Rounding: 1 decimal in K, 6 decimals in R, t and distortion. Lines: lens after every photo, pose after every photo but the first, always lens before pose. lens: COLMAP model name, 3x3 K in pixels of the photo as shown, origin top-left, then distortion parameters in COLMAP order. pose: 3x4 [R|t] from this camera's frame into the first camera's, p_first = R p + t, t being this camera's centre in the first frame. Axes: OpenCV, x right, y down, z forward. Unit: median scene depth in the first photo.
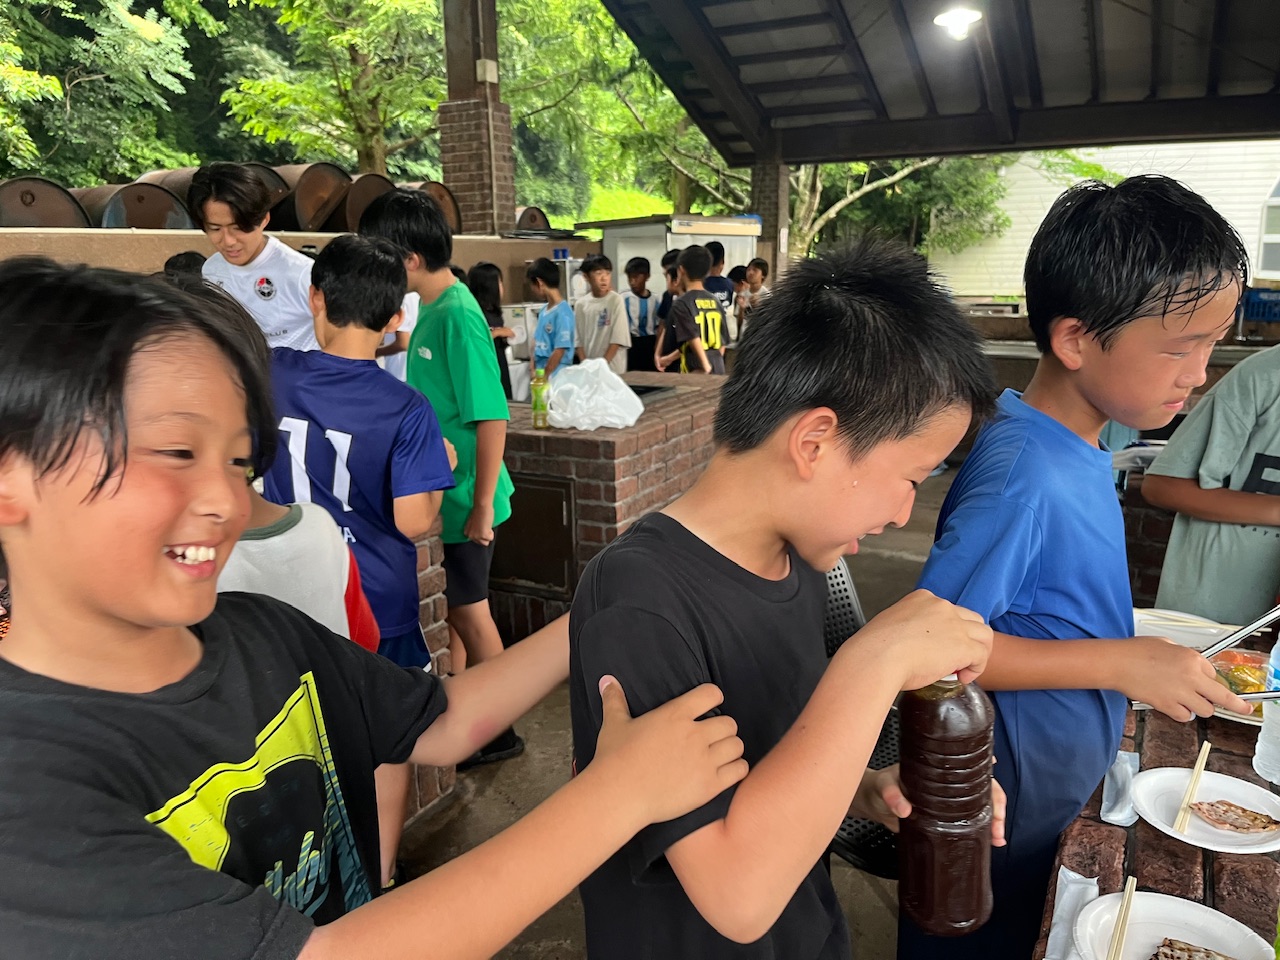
lens RADIAL K [[965.1, 0, 640.0], [0, 965.1, 480.0], [0, 0, 1]] dist [0.069727, -0.117661]
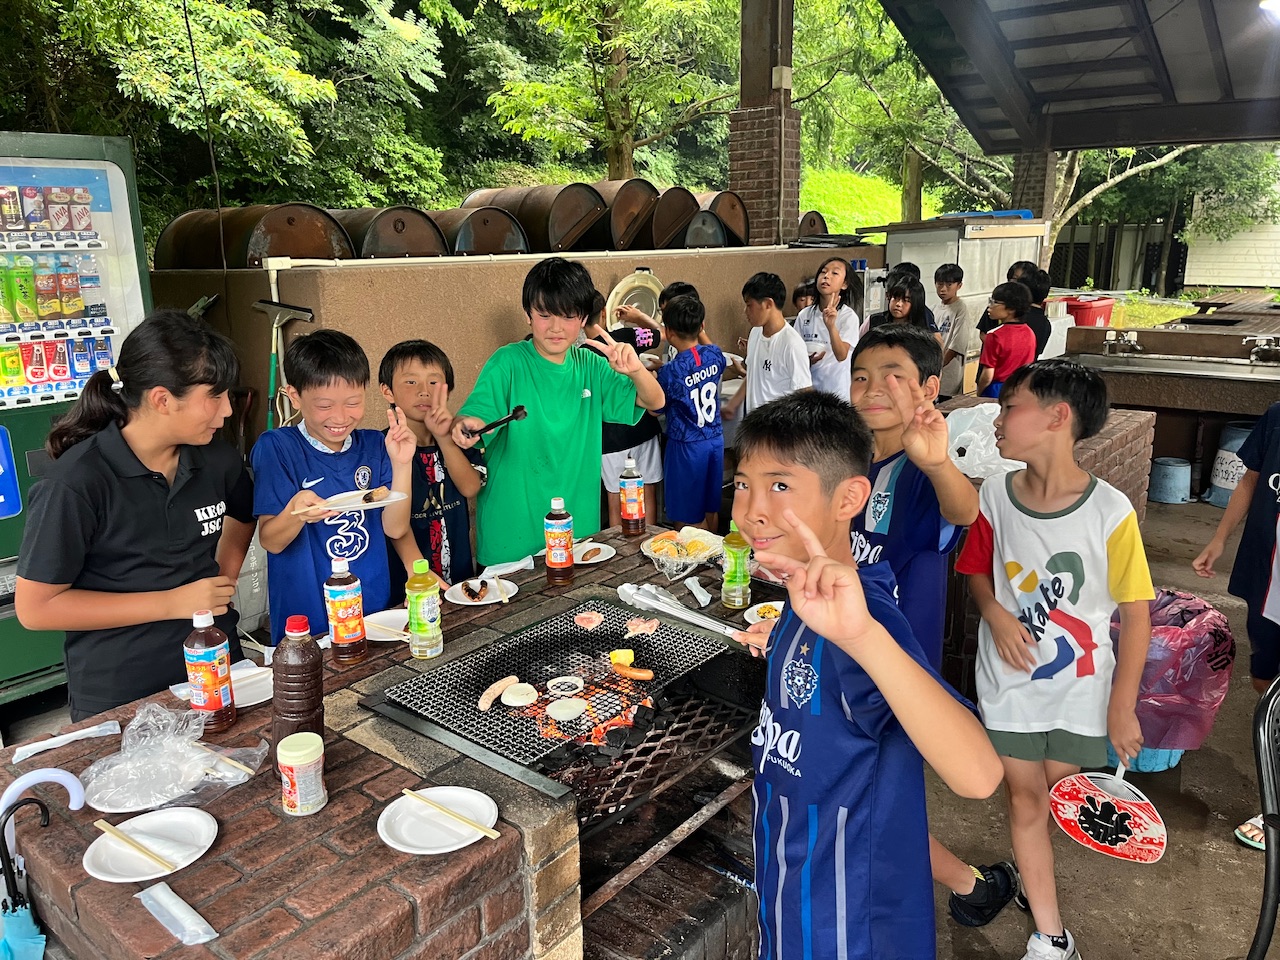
lens RADIAL K [[958.7, 0, 640.0], [0, 958.7, 480.0], [0, 0, 1]] dist [0.068475, -0.104705]
pose [[0.981832, 0.043040, -0.184809, -0.041672], [-0.038731, 0.998888, 0.026865, -0.012425], [0.185760, -0.019219, 0.982407, -0.003053]]
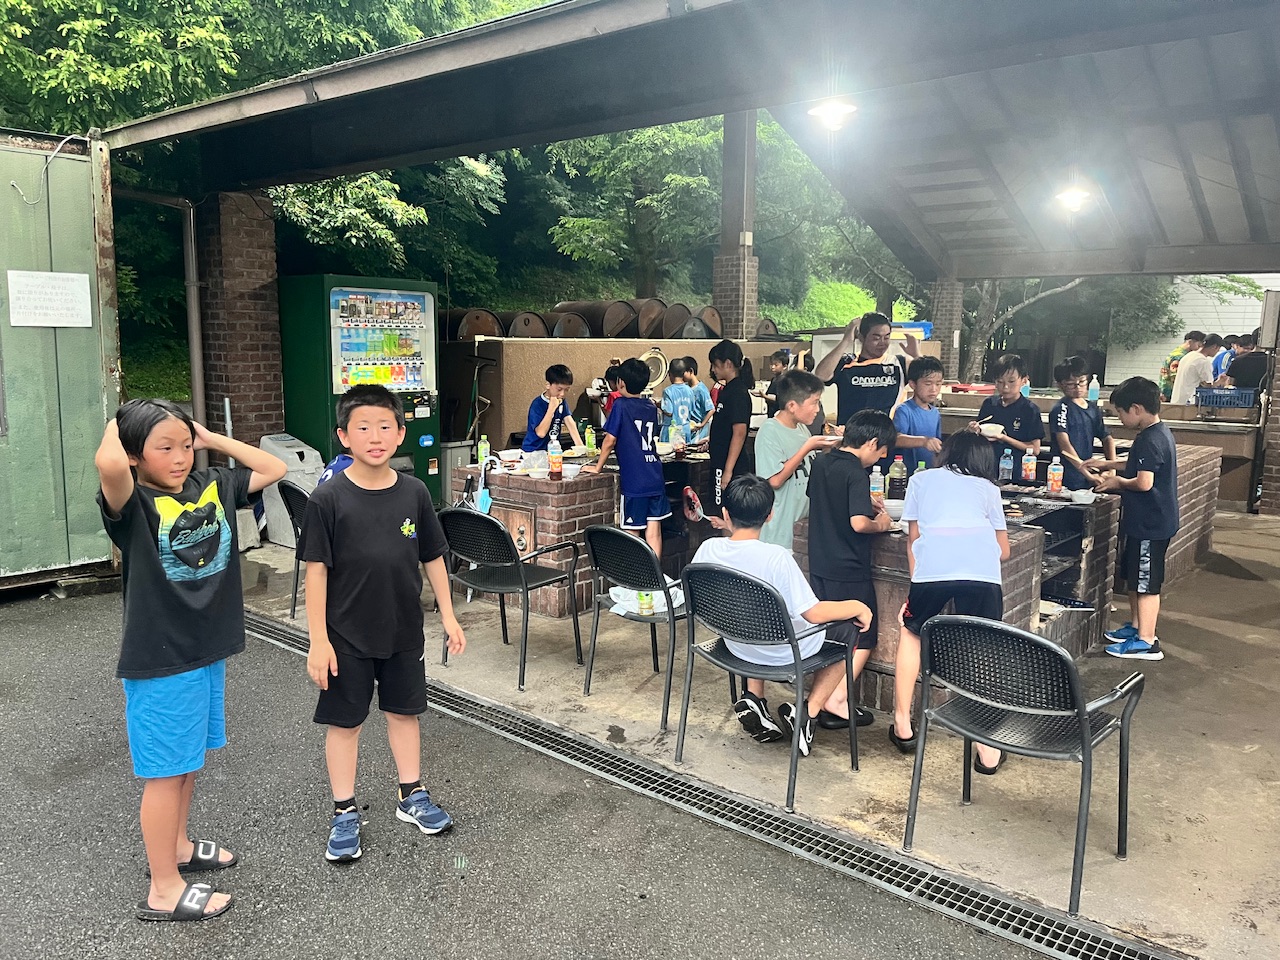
lens RADIAL K [[965.1, 0, 640.0], [0, 965.1, 480.0], [0, 0, 1]] dist [0.069727, -0.117661]
pose [[0.976784, 0.056060, -0.206761, 0.011031], [-0.071914, 0.994954, -0.069967, 0.043802], [0.201795, 0.083212, 0.975887, -0.239827]]
